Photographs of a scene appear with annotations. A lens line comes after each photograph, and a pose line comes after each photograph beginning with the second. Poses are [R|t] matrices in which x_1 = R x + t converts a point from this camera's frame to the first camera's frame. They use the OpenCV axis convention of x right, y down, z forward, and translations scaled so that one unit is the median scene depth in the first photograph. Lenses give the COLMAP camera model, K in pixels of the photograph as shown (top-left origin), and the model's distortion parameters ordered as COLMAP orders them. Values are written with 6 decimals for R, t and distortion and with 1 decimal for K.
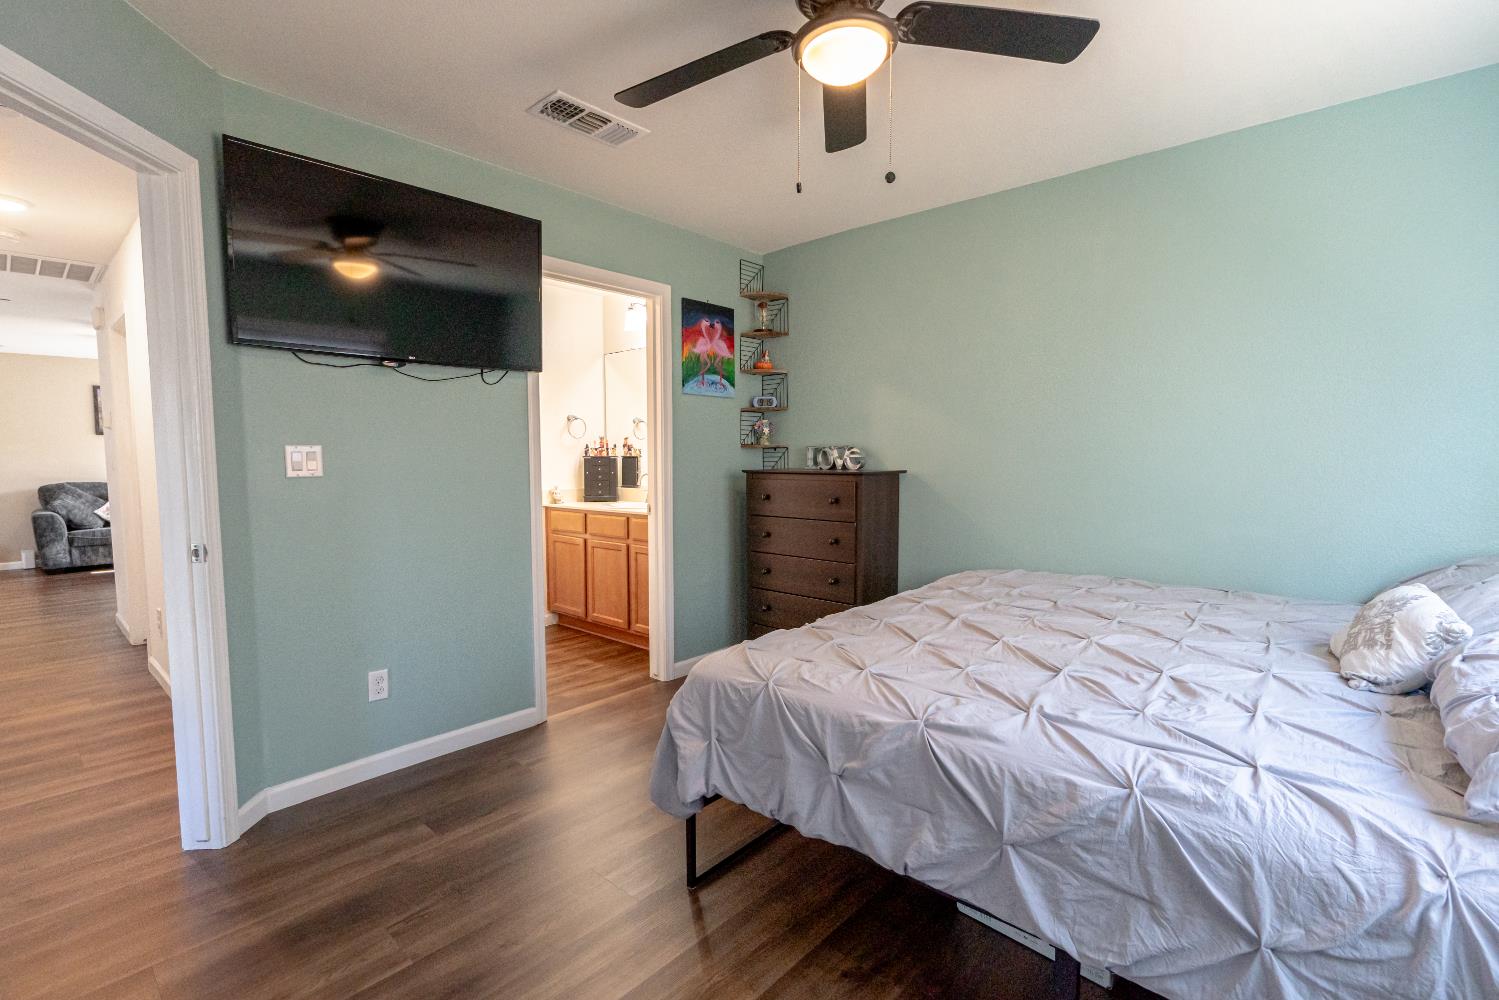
lens RADIAL K [[694.6, 0, 742.1], [0, 694.6, 502.4], [0, 0, 1]] dist [-0.002148, 0.000442]
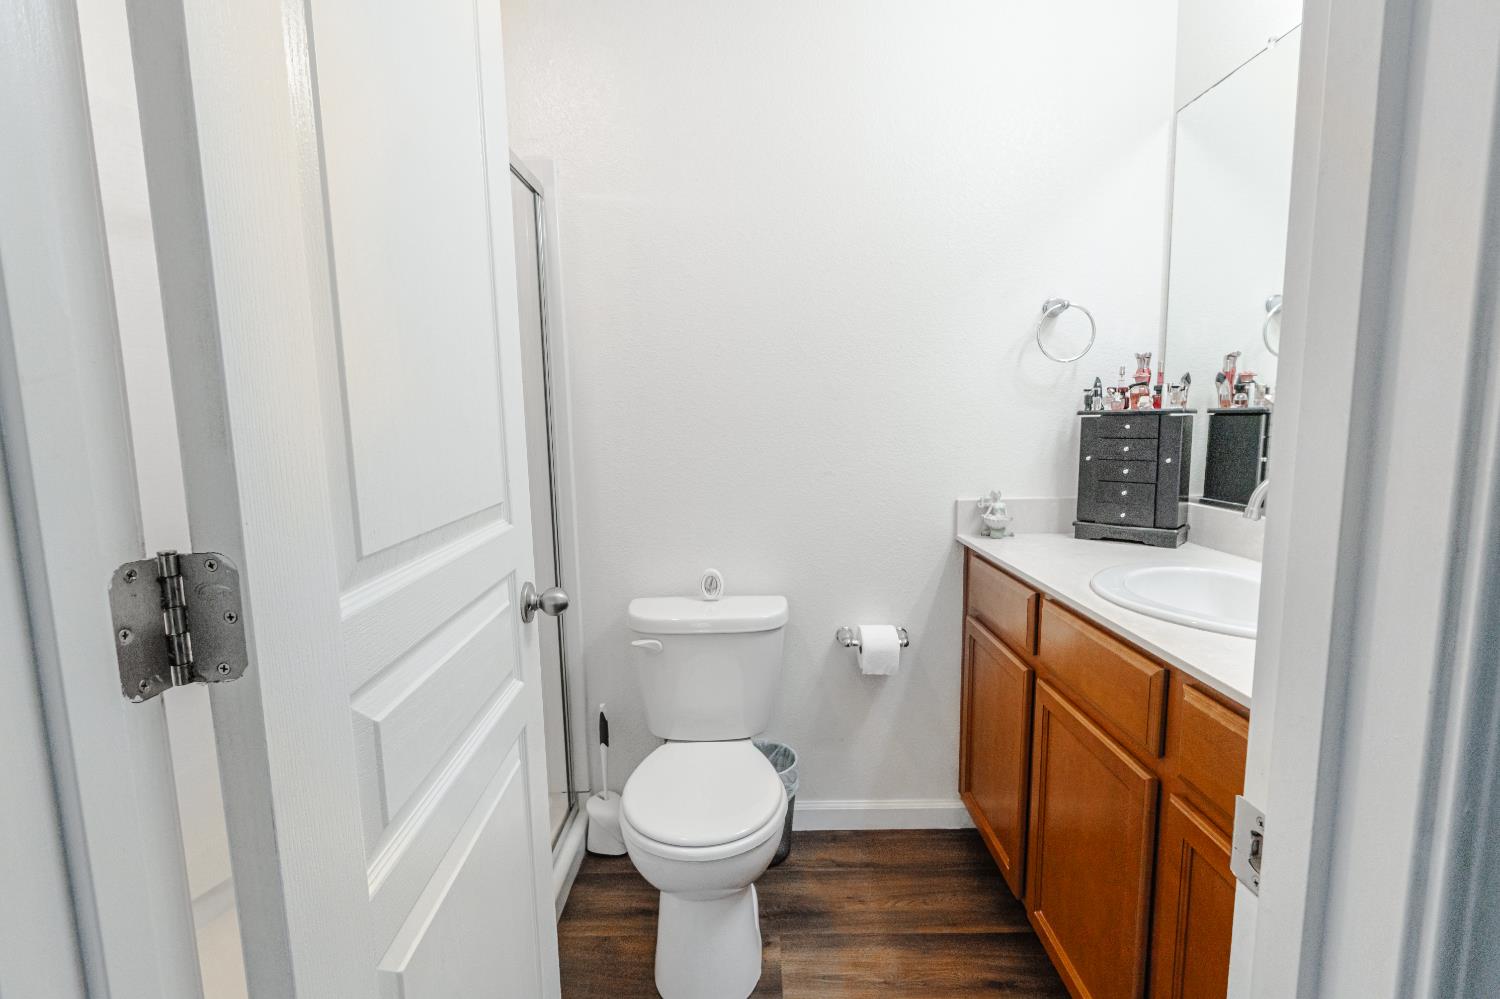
lens RADIAL K [[695.0, 0, 742.6], [0, 695.0, 501.9], [0, 0, 1]] dist [-0.002148, 0.000442]
pose [[0.677011, 0.078506, -0.731773, -0.079232], [-0.039204, 0.996730, 0.070661, -0.037837], [0.734928, -0.019150, 0.677875, 0.618597]]
